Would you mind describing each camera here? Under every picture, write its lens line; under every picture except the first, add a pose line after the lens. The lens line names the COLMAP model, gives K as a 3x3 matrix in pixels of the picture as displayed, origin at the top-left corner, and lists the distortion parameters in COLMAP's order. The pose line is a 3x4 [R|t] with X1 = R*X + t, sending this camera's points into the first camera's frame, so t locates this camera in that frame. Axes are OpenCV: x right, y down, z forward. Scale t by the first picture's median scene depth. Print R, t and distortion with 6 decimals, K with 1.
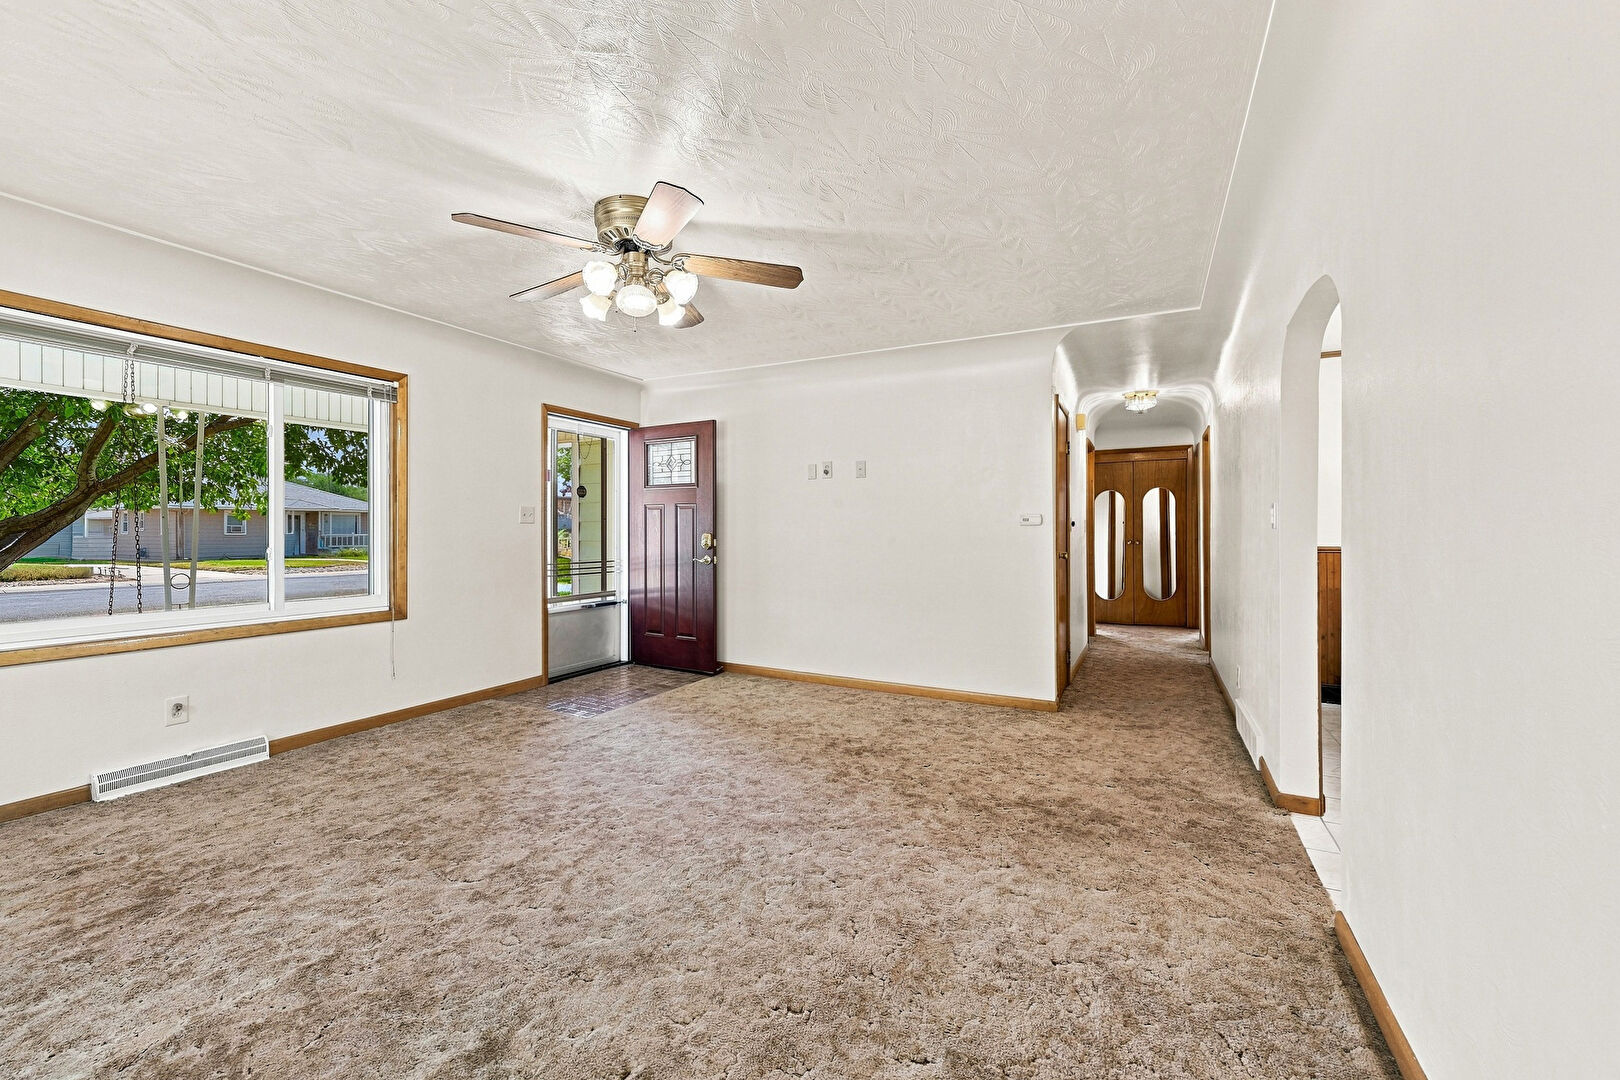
lens RADIAL K [[654.1, 0, 805.7], [0, 654.1, 537.8], [0, 0, 1]] dist [0.000098, 0.000114]
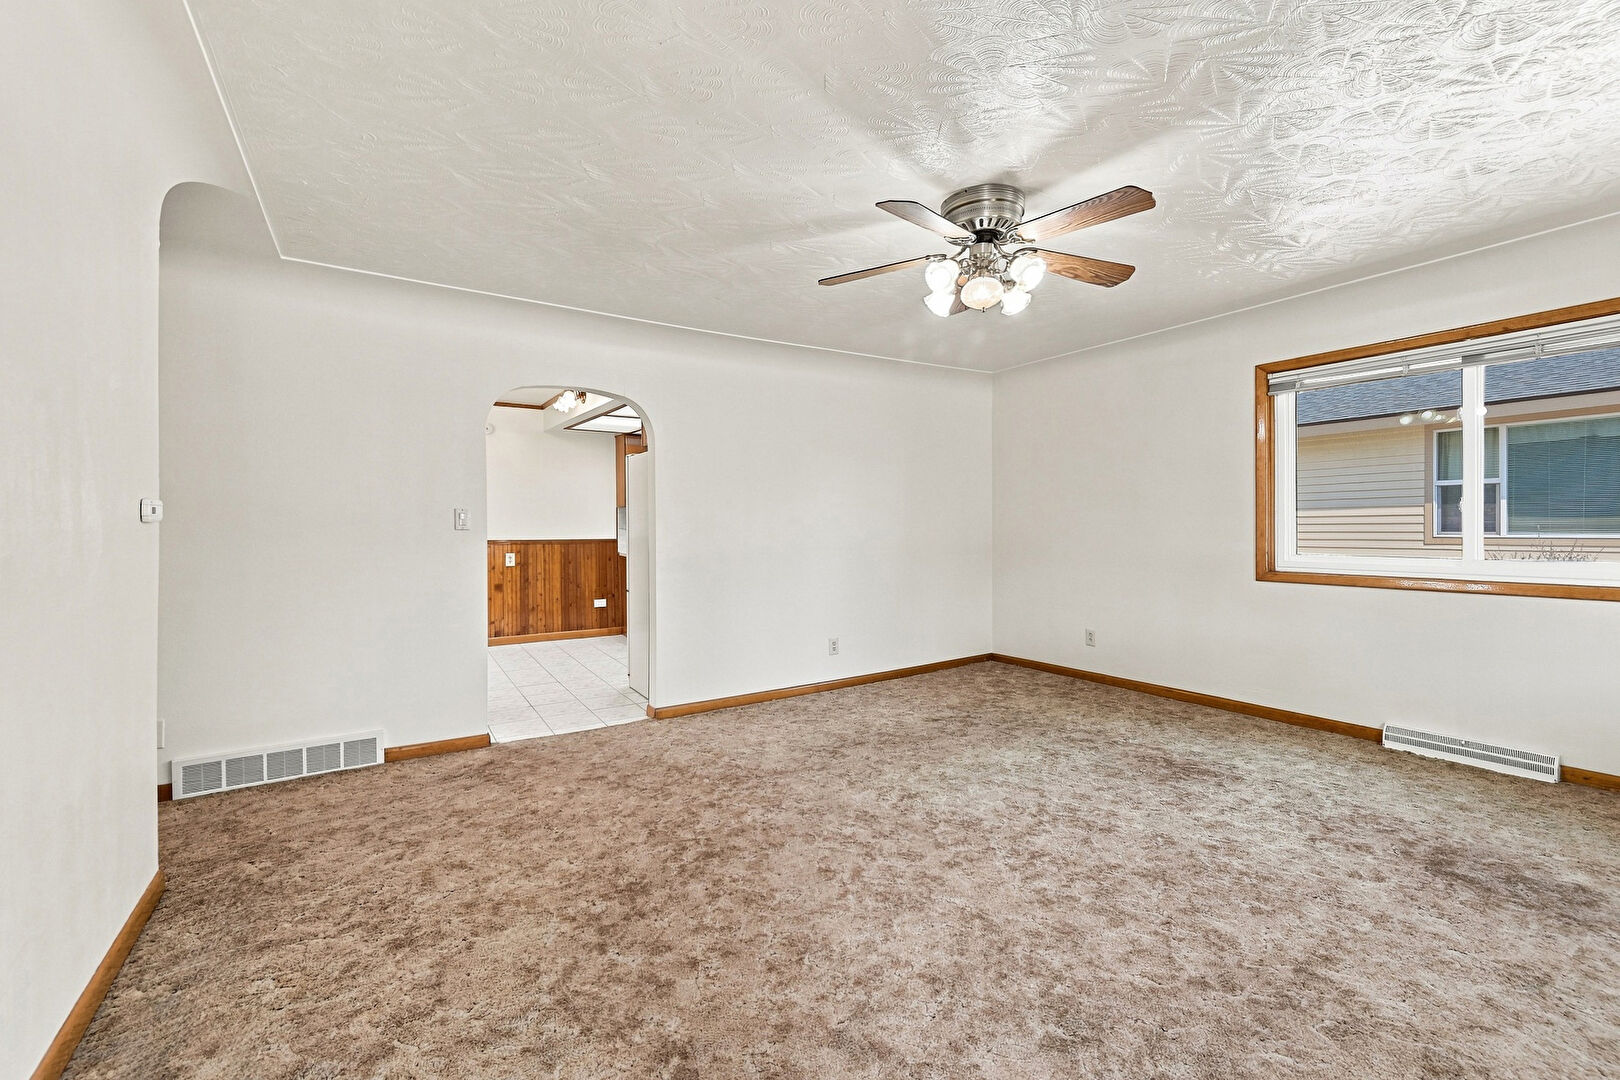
lens RADIAL K [[654.1, 0, 797.0], [0, 654.1, 531.6], [0, 0, 1]] dist [0.000098, 0.000114]
pose [[-0.857777, 0.004744, 0.514000, -0.408548], [0.014072, 0.999799, 0.014255, -0.020590], [-0.513829, 0.019460, -0.857672, 1.549169]]
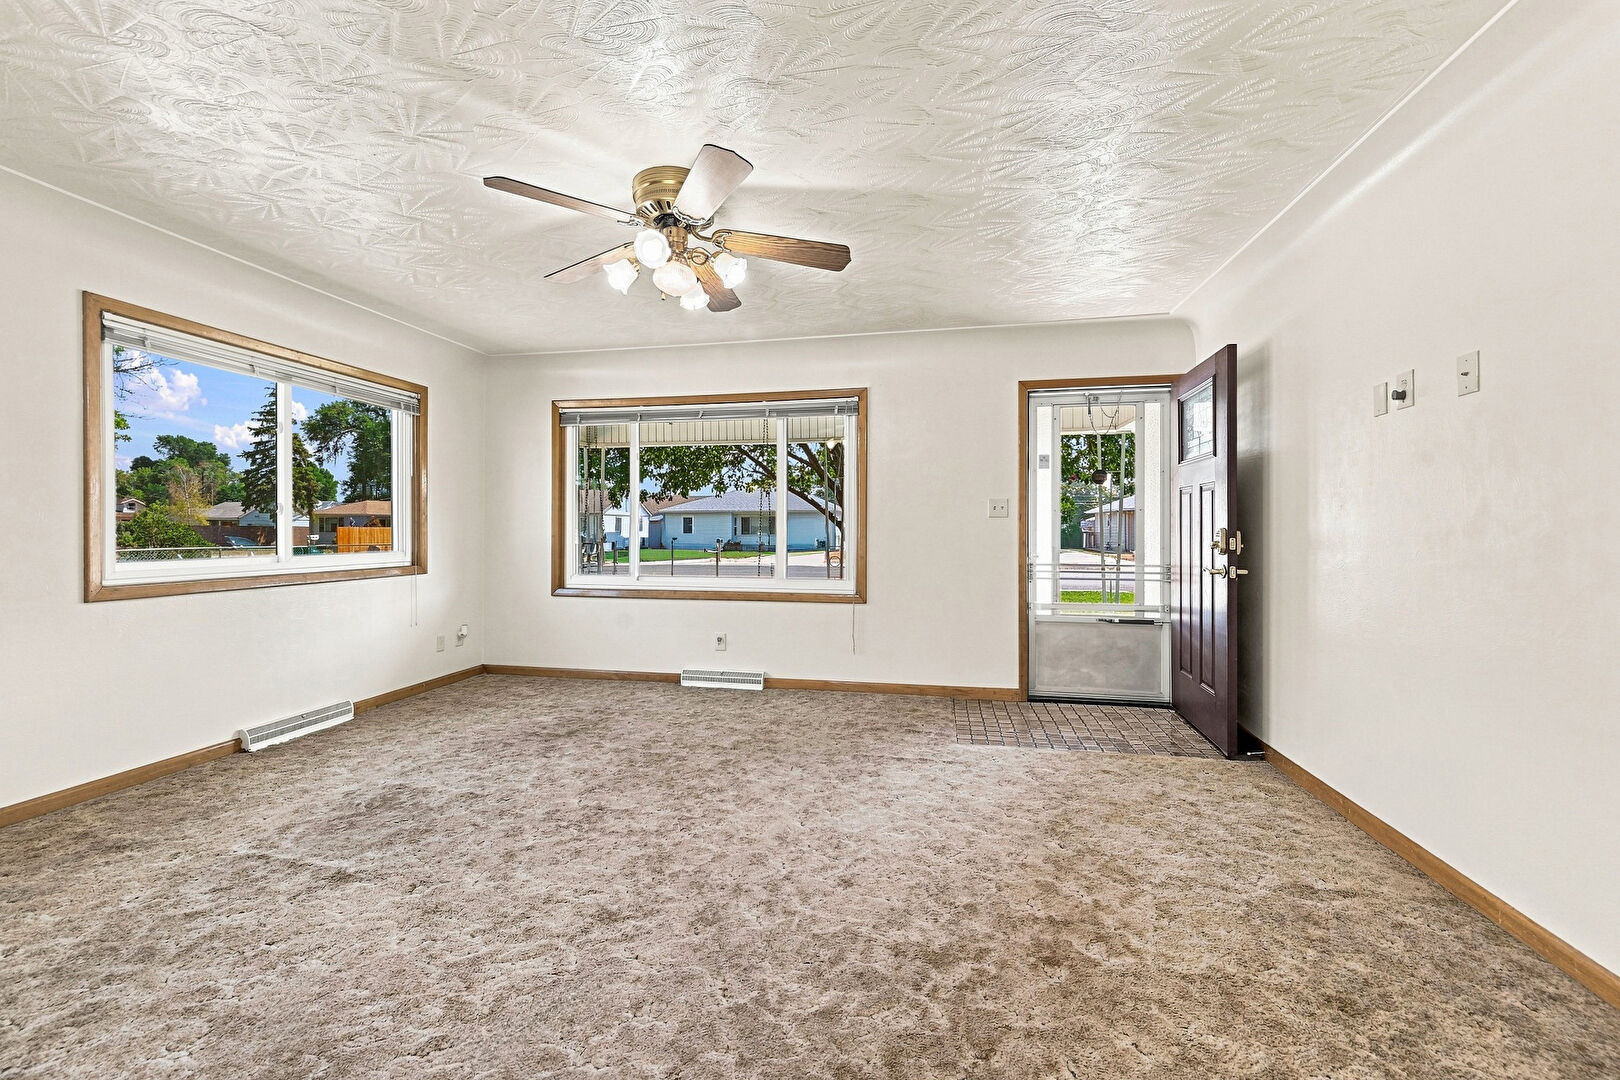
lens RADIAL K [[654.1, 0, 811.3], [0, 654.1, 528.1], [0, 0, 1]] dist [0.000098, 0.000114]
pose [[0.276658, -0.000239, -0.960969, 0.549137], [-0.010147, 0.999943, -0.003169, -0.002010], [0.960915, 0.010627, 0.276640, 0.722405]]
